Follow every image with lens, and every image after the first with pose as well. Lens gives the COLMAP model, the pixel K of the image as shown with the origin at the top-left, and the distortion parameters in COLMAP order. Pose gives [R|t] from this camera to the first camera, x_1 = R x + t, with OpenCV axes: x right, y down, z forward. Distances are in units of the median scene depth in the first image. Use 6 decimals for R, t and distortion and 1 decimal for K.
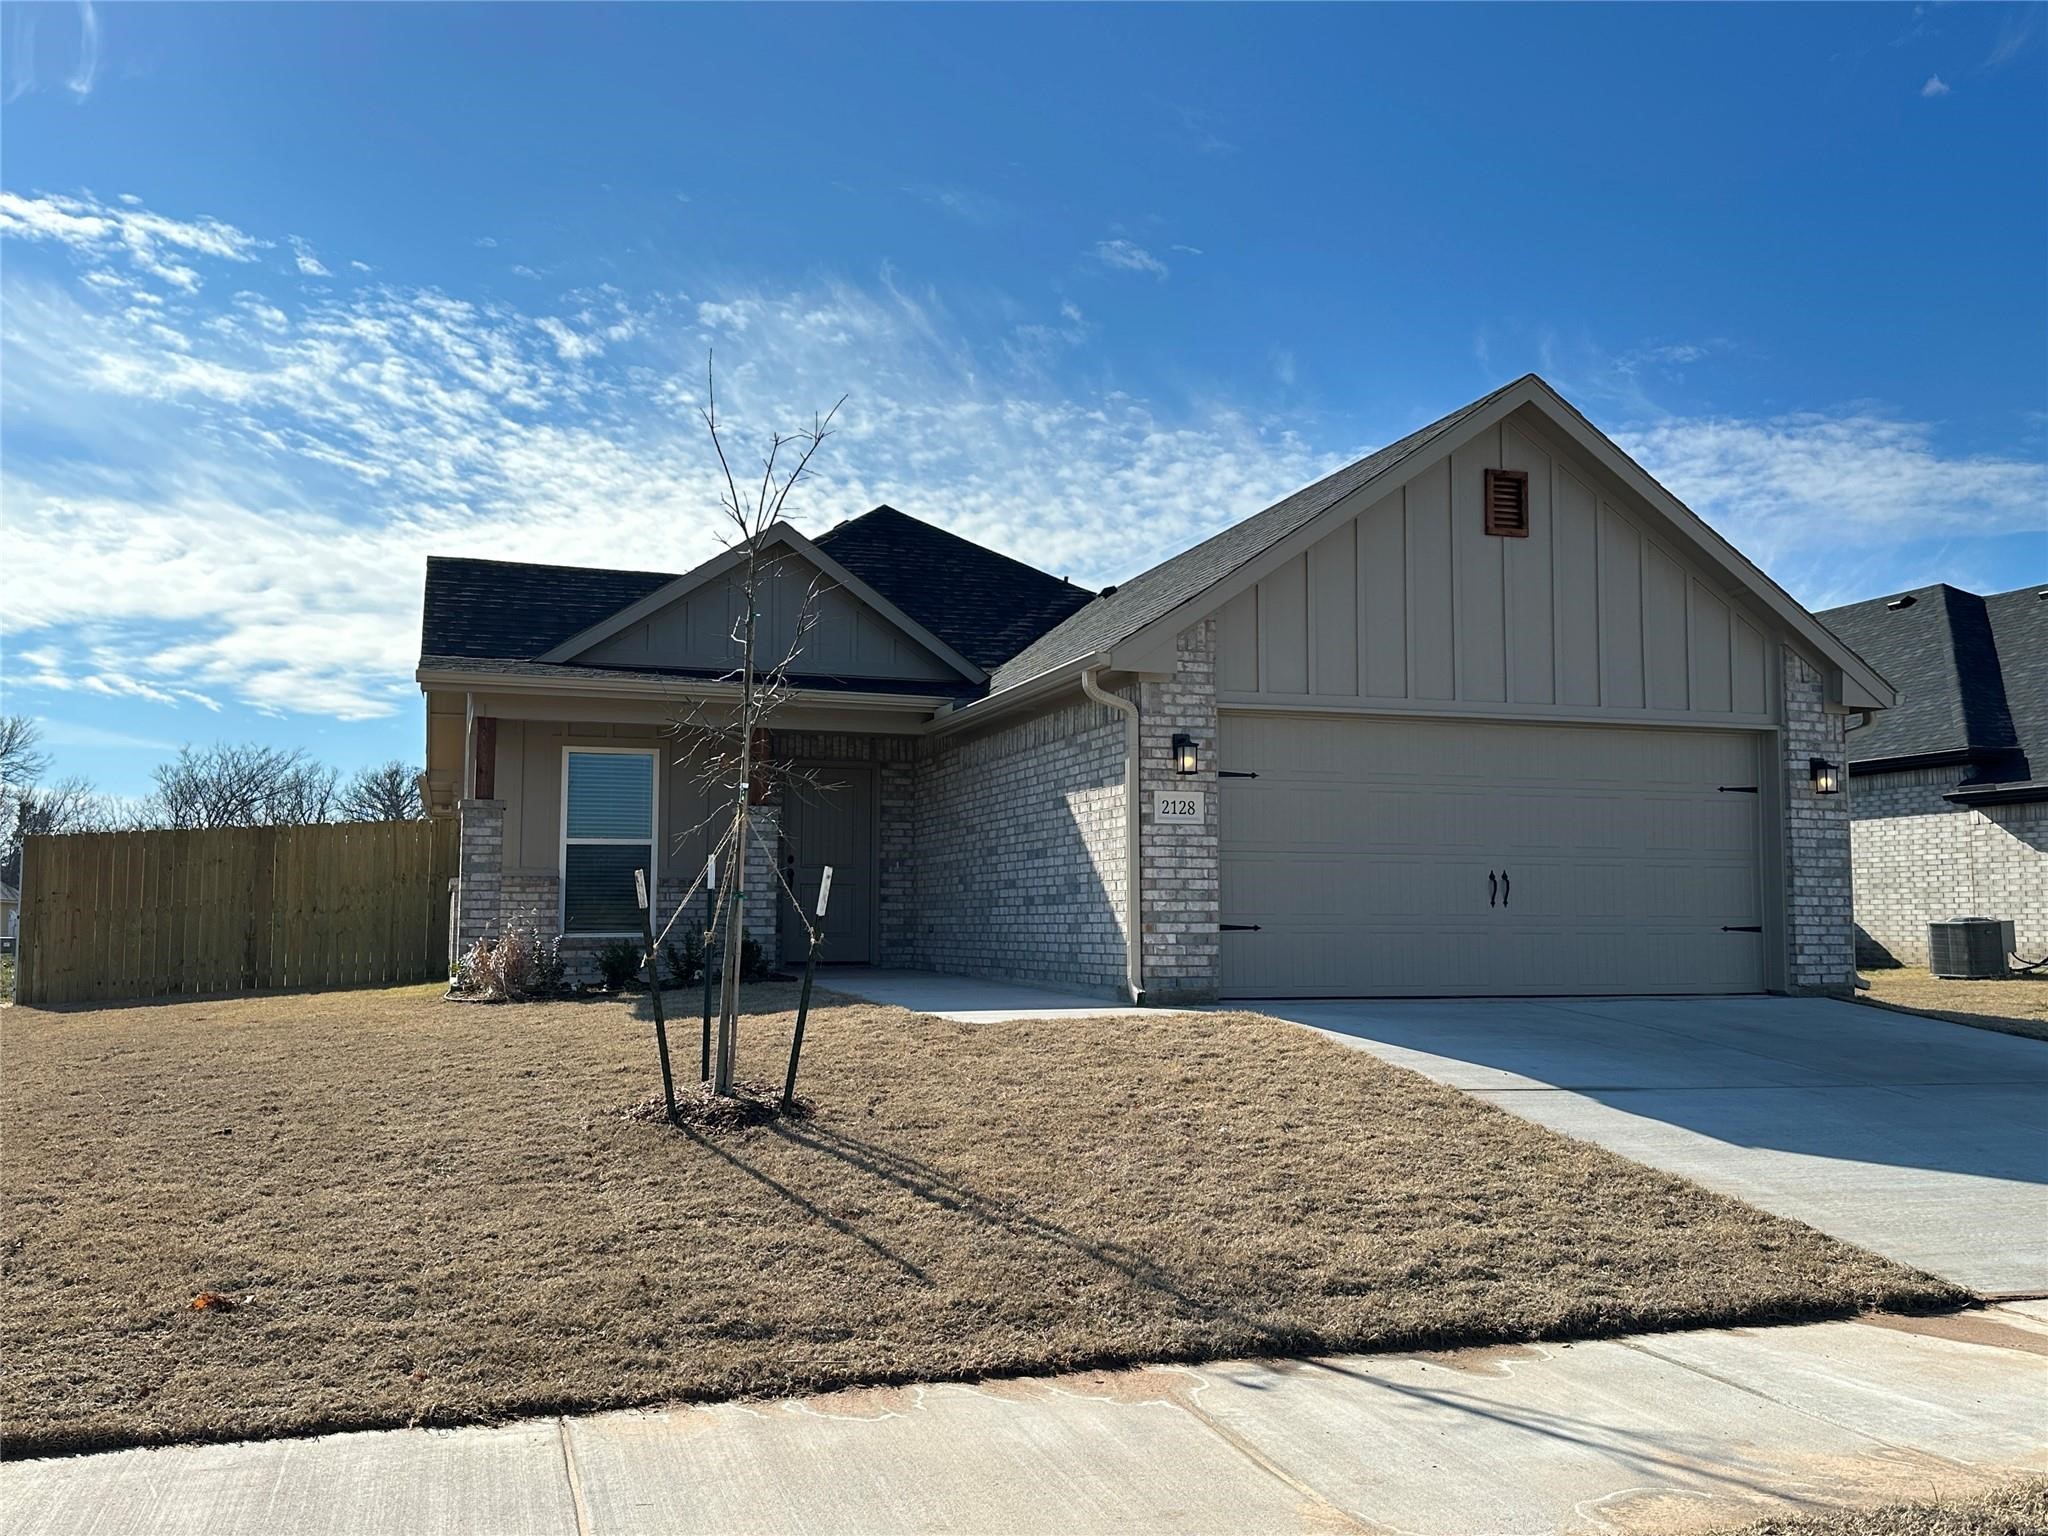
lens RADIAL K [[1747.3, 0, 1015.4], [0, 1747.3, 768.2], [0, 0, 1]] dist [0.082663, -0.035098]
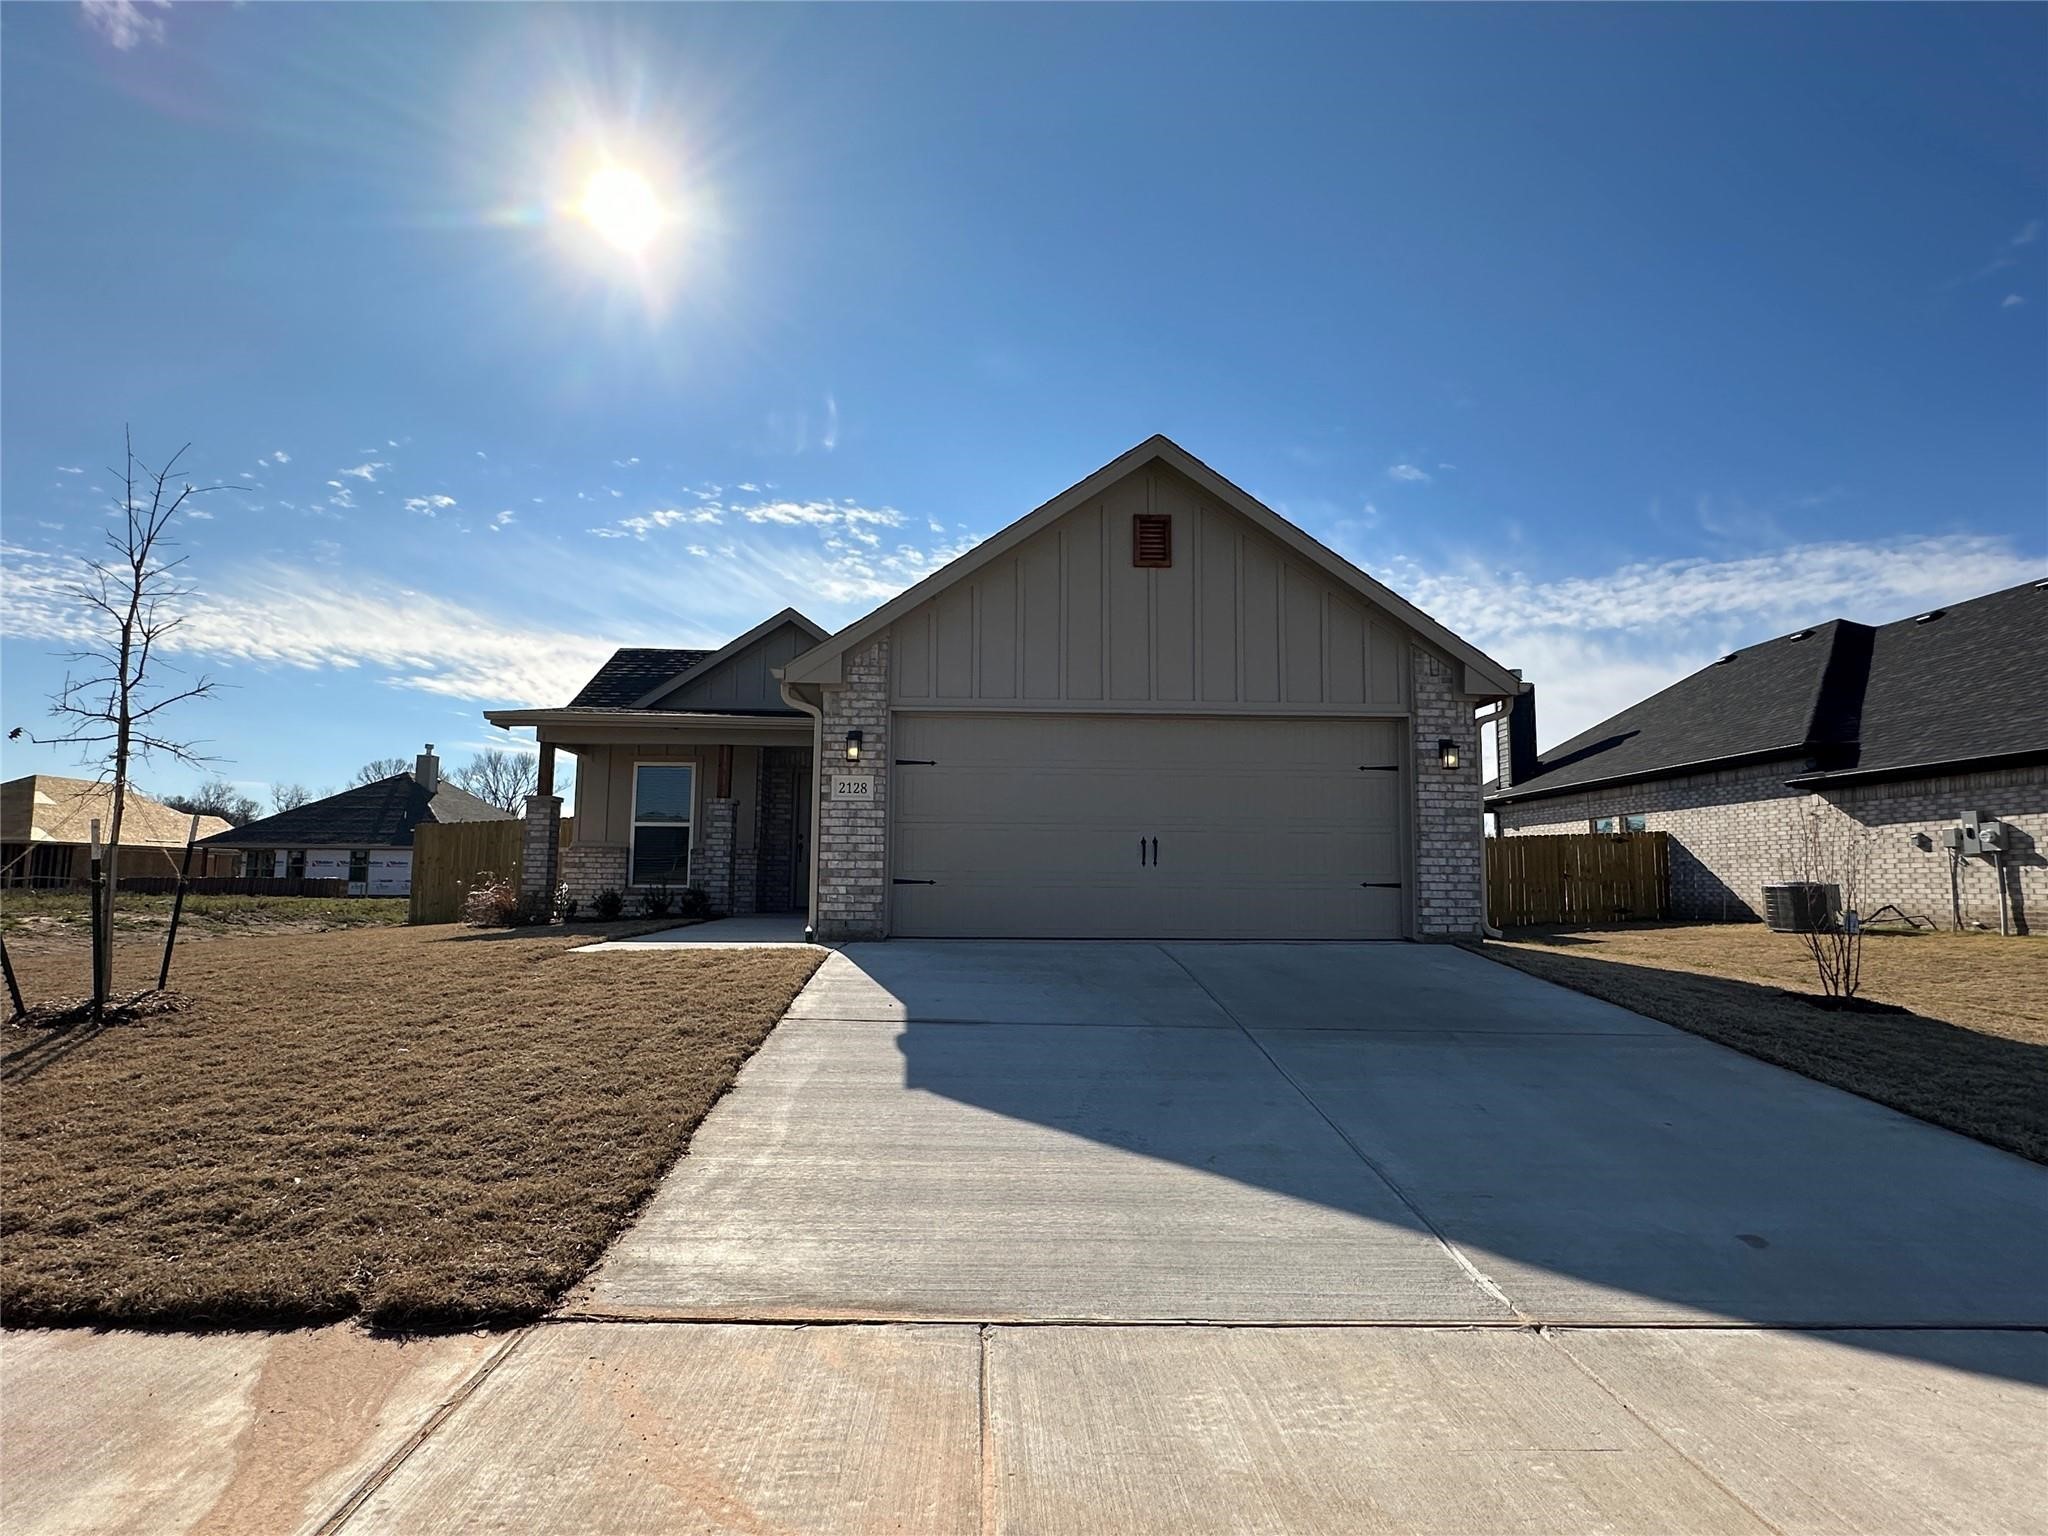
lens RADIAL K [[1038.7, 0, 1032.7], [0, 1038.7, 758.2], [0, 0, 1]] dist [0.002376, 0.000172]
pose [[0.959557, -0.026859, -0.280232, 0.386344], [0.017223, 0.999174, -0.036793, 0.027679], [0.280988, 0.030479, 0.959227, 0.268388]]
